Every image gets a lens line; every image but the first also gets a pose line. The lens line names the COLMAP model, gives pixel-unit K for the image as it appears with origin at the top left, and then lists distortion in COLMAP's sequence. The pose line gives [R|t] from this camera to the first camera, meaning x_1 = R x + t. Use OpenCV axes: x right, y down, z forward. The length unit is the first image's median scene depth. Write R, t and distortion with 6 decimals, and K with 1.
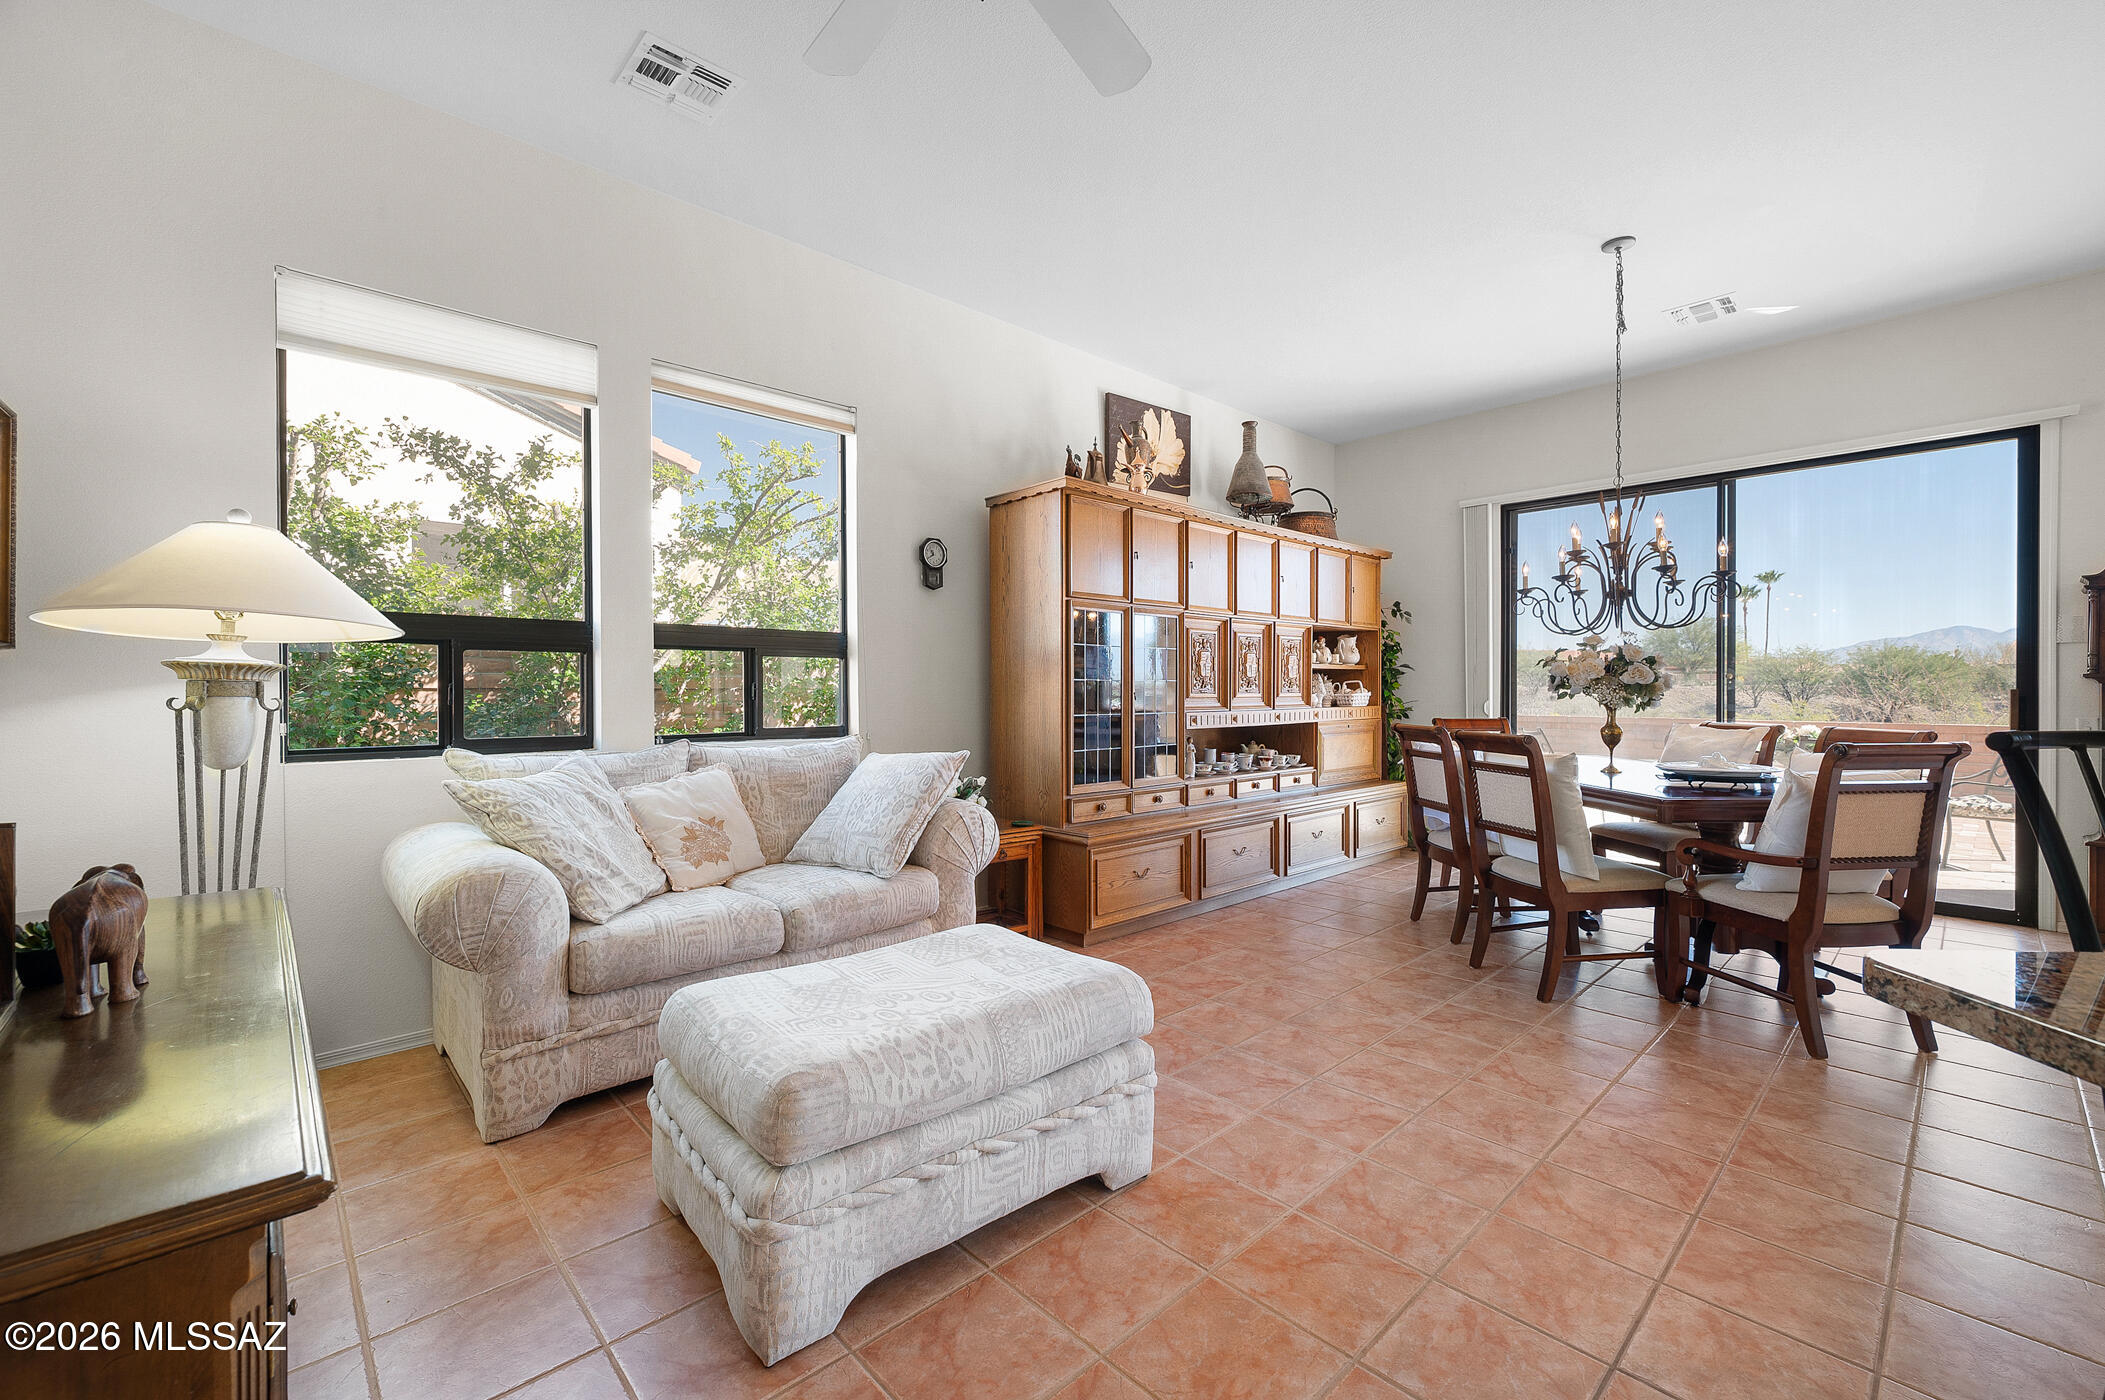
lens RADIAL K [[867.4, 0, 1057.4], [0, 867.4, 698.9], [0, 0, 1]] dist [0.002811, 0.000233]
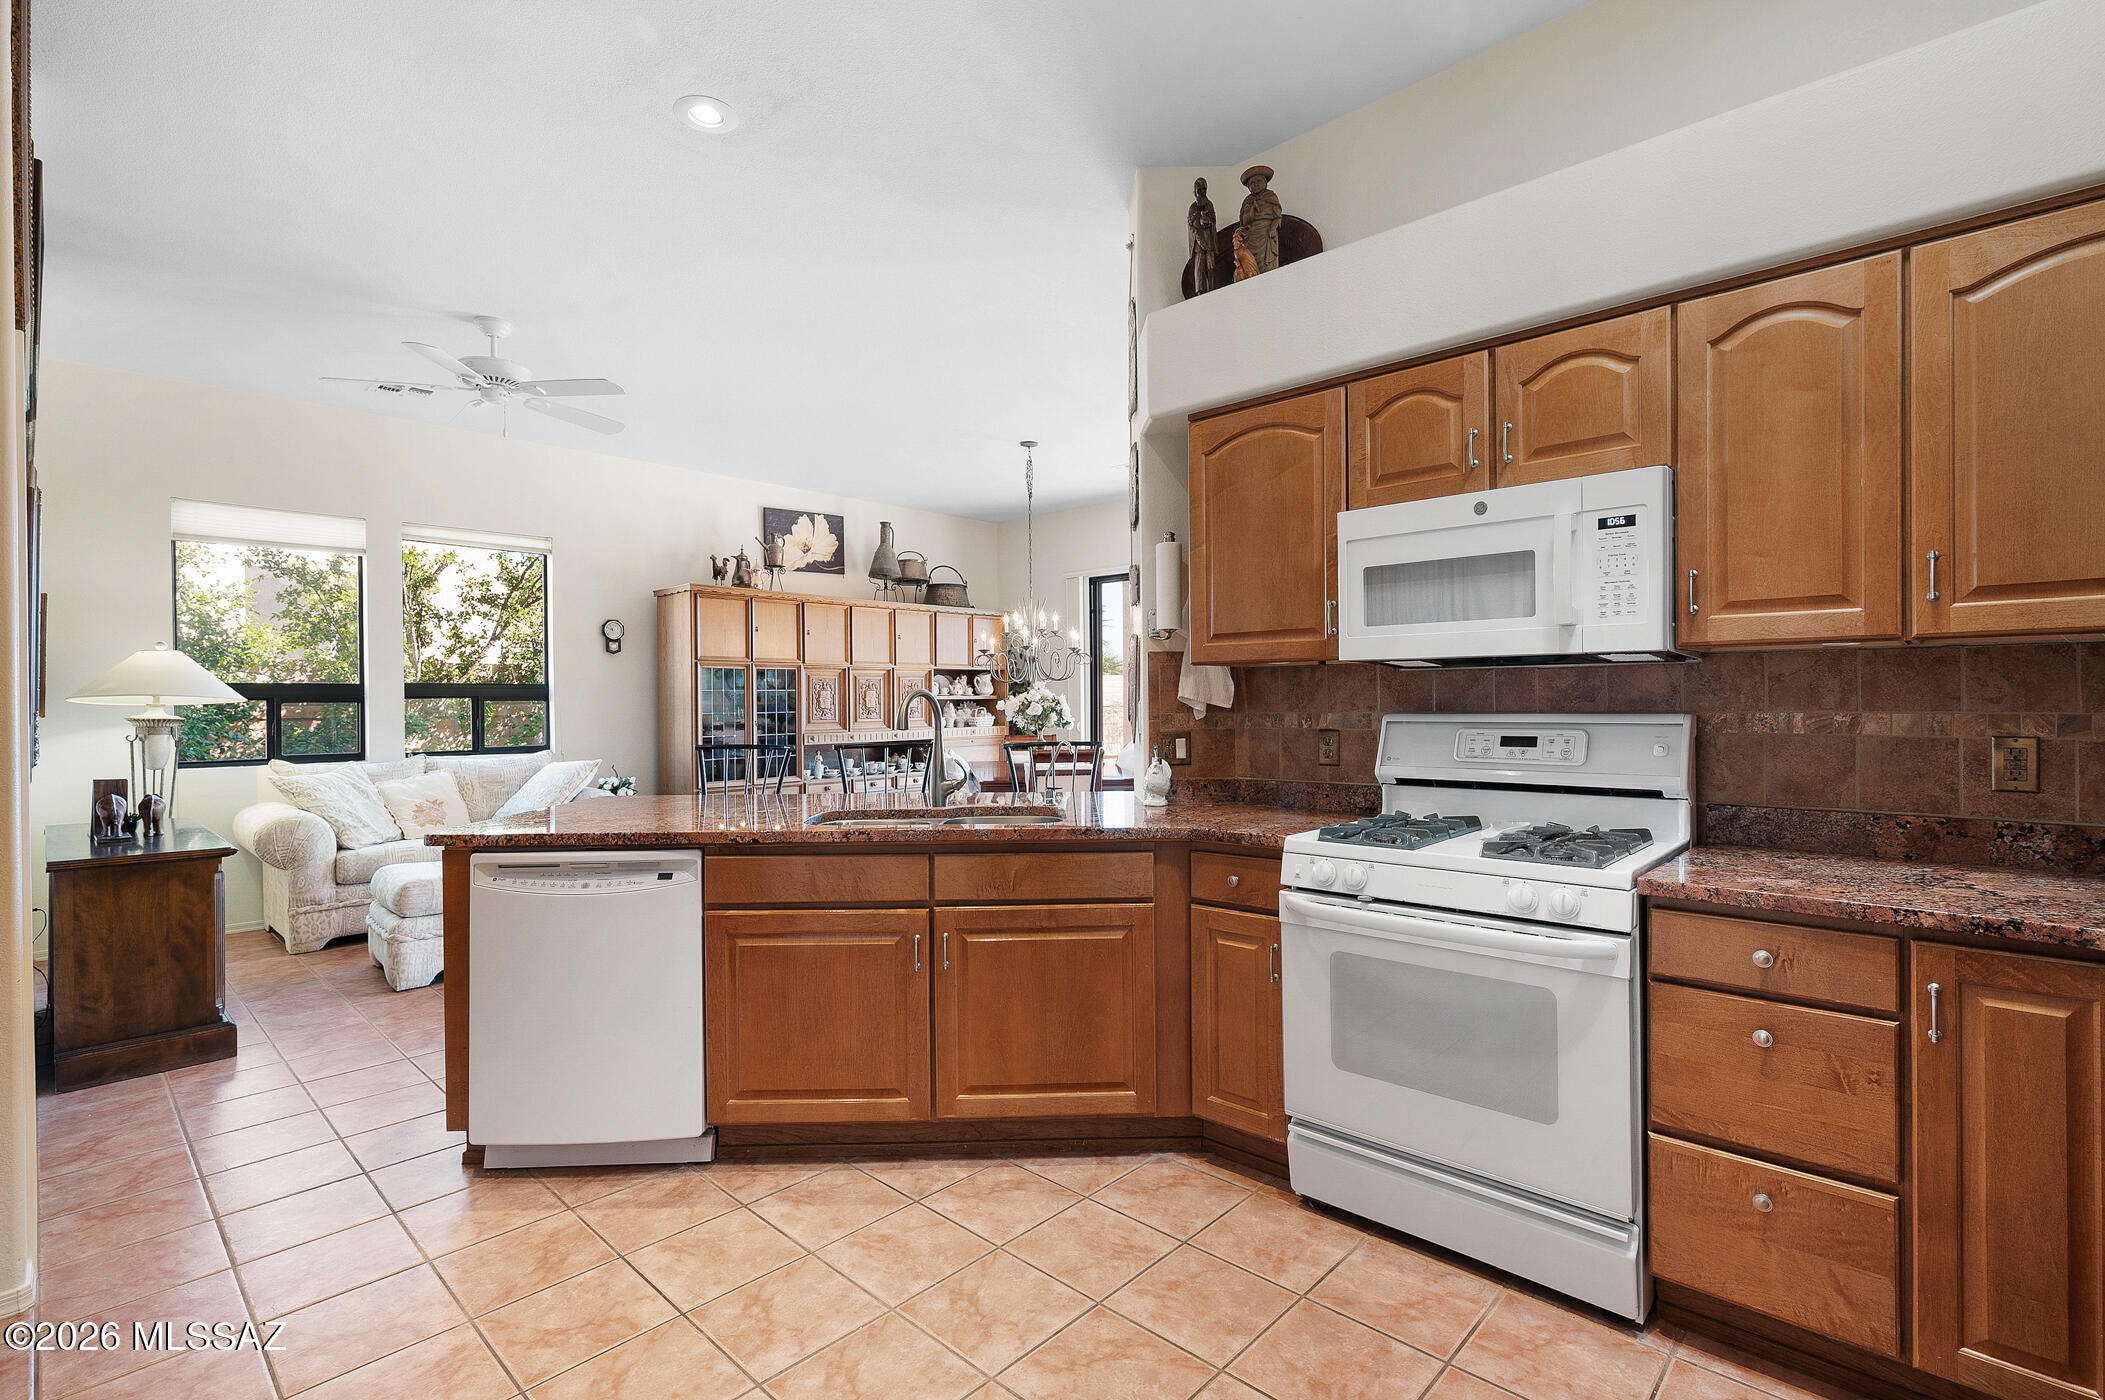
lens RADIAL K [[959.8, 0, 1061.0], [0, 959.8, 710.1], [0, 0, 1]] dist [-0.001573, -0.000047]
pose [[0.997737, -0.007218, 0.066853, 0.669729], [0.007236, 0.999974, -0.000029, -0.029009], [-0.066851, 0.000513, 0.997763, -0.915140]]
